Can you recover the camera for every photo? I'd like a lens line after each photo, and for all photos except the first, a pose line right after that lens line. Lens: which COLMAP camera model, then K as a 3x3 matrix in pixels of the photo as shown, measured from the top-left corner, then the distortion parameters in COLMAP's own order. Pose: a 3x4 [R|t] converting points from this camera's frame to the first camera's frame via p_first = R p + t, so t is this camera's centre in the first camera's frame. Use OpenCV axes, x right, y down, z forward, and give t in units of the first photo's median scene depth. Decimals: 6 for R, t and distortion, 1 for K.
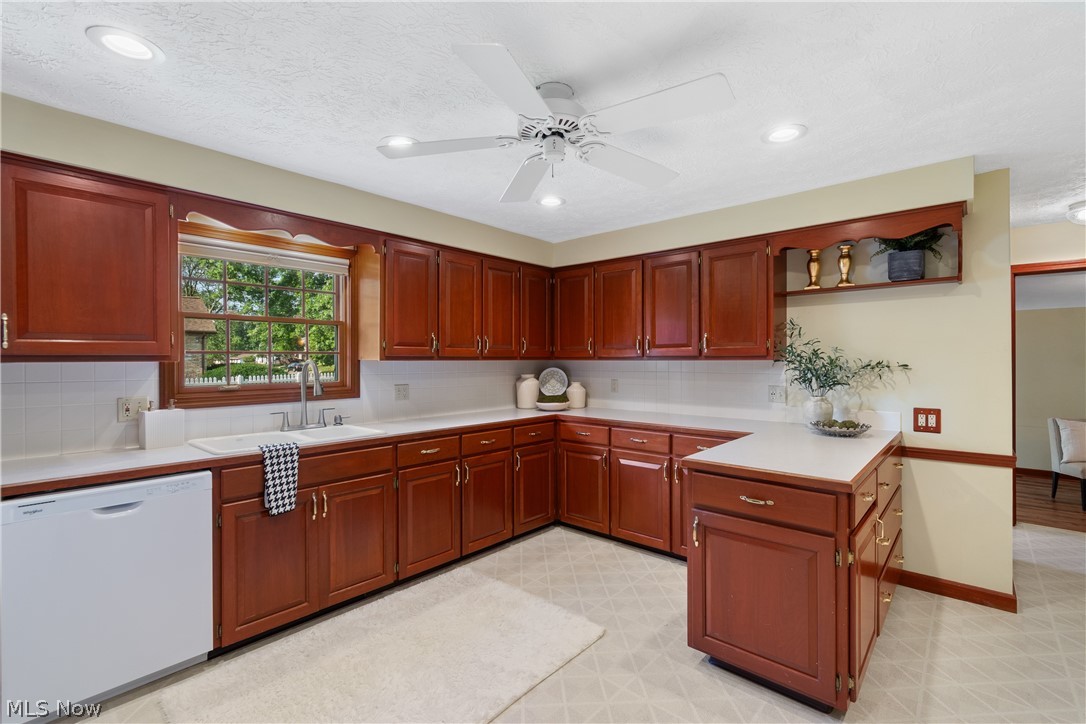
lens RADIAL K [[480.0, 0, 550.4], [0, 480.0, 360.9], [0, 0, 1]] dist [0.001666, -0.001565]
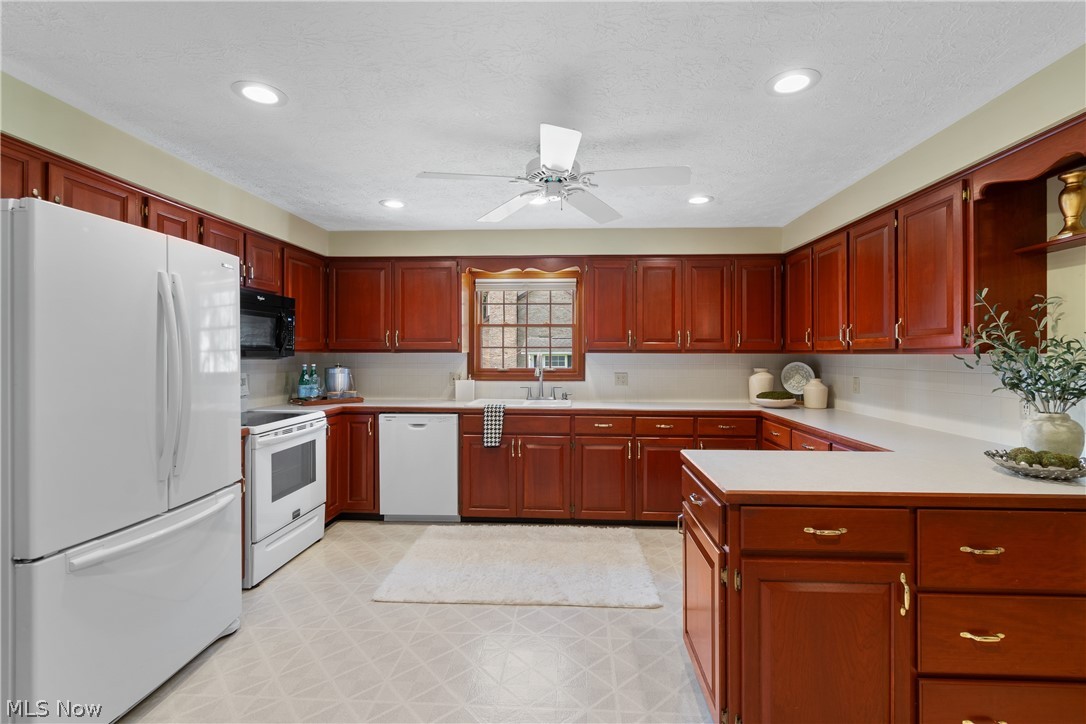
lens RADIAL K [[480.0, 0, 554.9], [0, 480.0, 353.1], [0, 0, 1]] dist [0.001666, -0.001565]
pose [[0.624445, 0.002995, -0.781063, 0.664318], [-0.004999, 0.999987, -0.000162, 0.000017], [0.781053, 0.004006, 0.624452, 0.122159]]
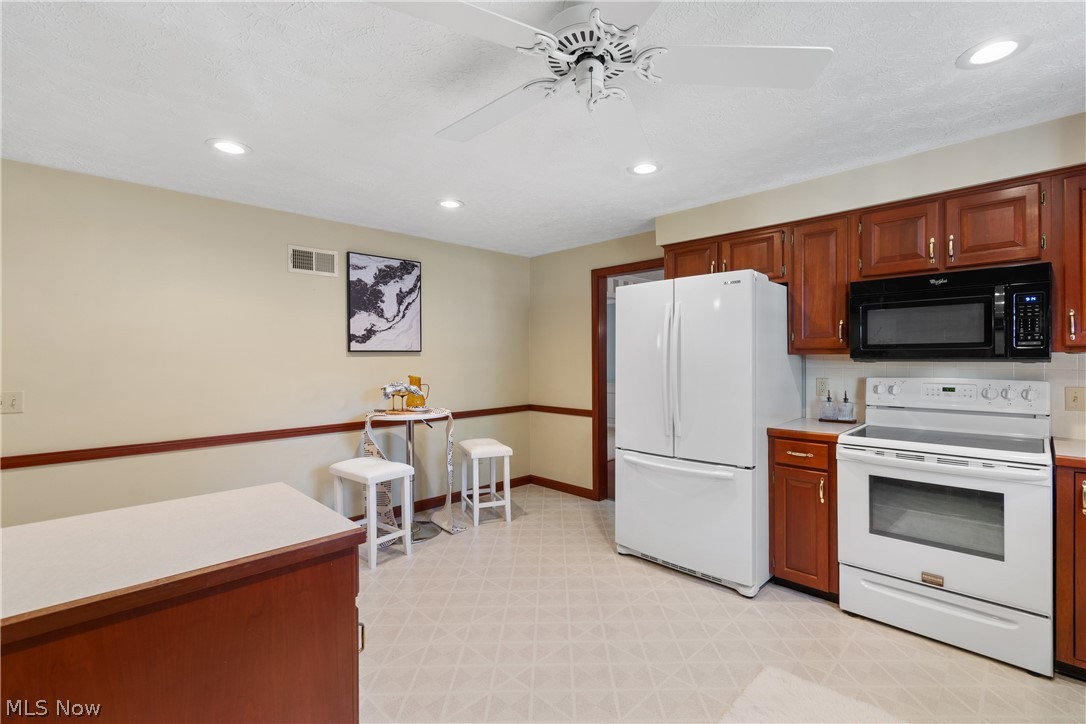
lens RADIAL K [[480.0, 0, 548.5], [0, 480.0, 361.6], [0, 0, 1]] dist [0.001666, -0.001565]
pose [[-0.998006, 0.008324, 0.062568, 0.027719], [0.009021, 0.999900, 0.010875, 0.002102], [-0.062472, 0.011418, -0.997981, 1.137212]]
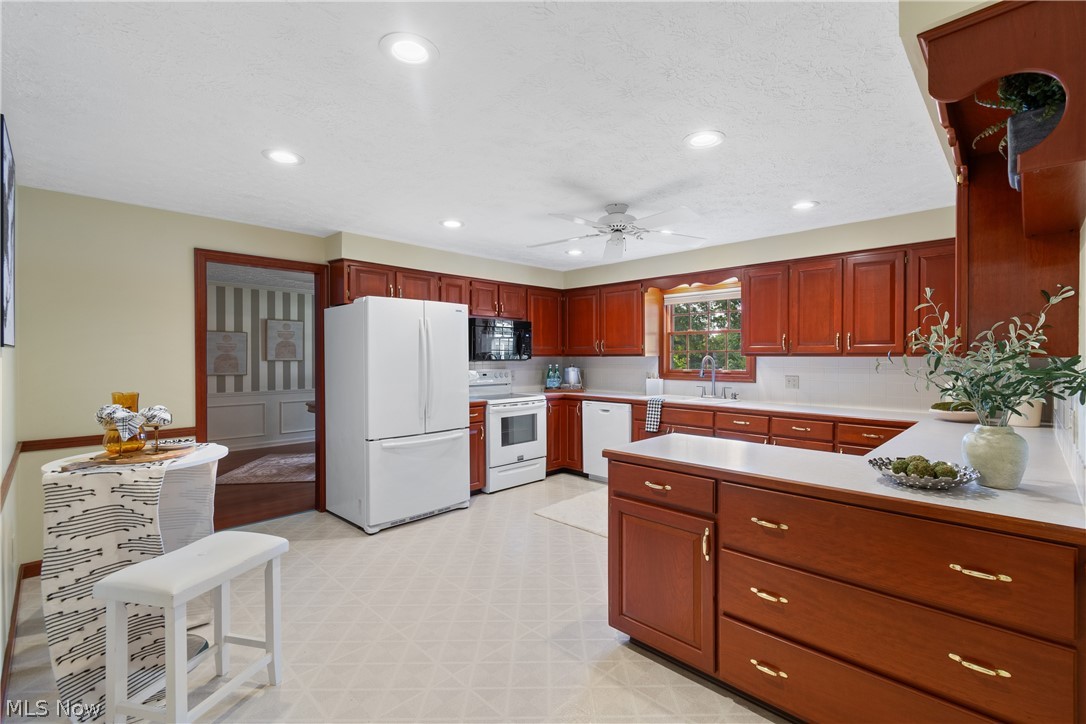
lens RADIAL K [[480.0, 0, 562.8], [0, 480.0, 358.7], [0, 0, 1]] dist [0.001666, -0.001565]
pose [[-0.040428, 0.008020, -0.999150, 1.163932], [-0.001290, 0.999967, 0.008079, -0.005421], [0.999182, 0.001616, -0.040416, 0.560568]]
